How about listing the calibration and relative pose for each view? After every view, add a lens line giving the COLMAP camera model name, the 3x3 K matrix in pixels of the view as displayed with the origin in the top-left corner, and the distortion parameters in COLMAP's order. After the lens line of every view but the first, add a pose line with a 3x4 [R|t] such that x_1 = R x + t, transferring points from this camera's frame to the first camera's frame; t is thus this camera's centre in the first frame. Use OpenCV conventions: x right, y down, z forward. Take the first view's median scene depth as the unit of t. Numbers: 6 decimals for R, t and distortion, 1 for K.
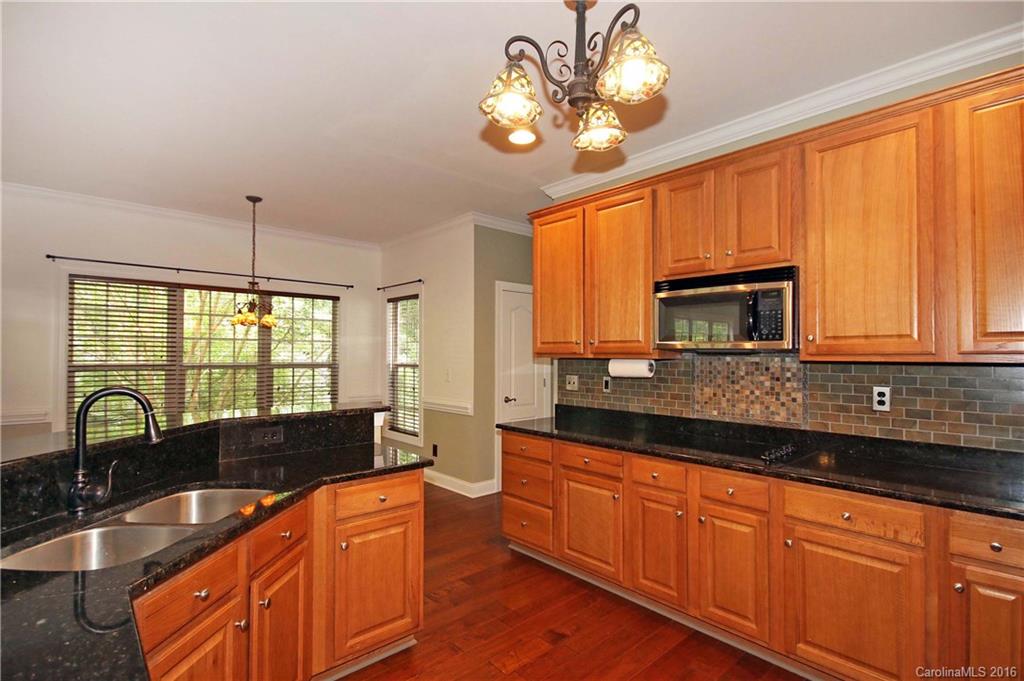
lens RADIAL K [[495.2, 0, 513.6], [0, 495.2, 345.1], [0, 0, 1]] dist [0.005189, 0.003536]
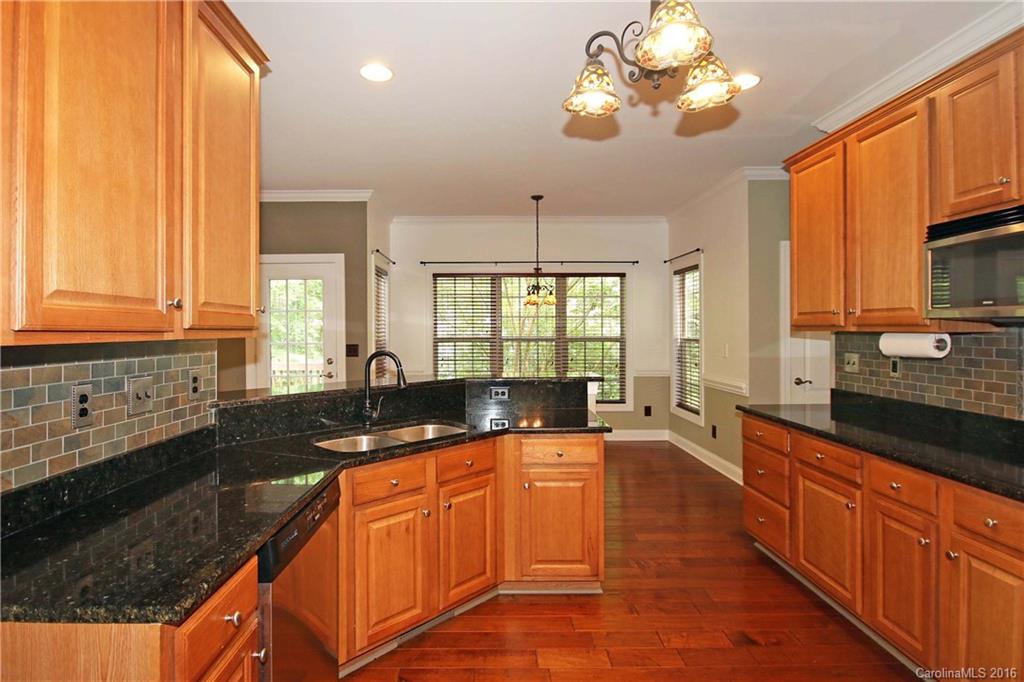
lens RADIAL K [[520.9, 0, 483.0], [0, 520.9, 327.3], [0, 0, 1]] dist [-0.005665, -0.001395]
pose [[0.736491, -0.008710, -0.676391, 0.289323], [0.019875, 0.999764, 0.008768, 0.000486], [0.676155, -0.019901, 0.736490, -0.005627]]
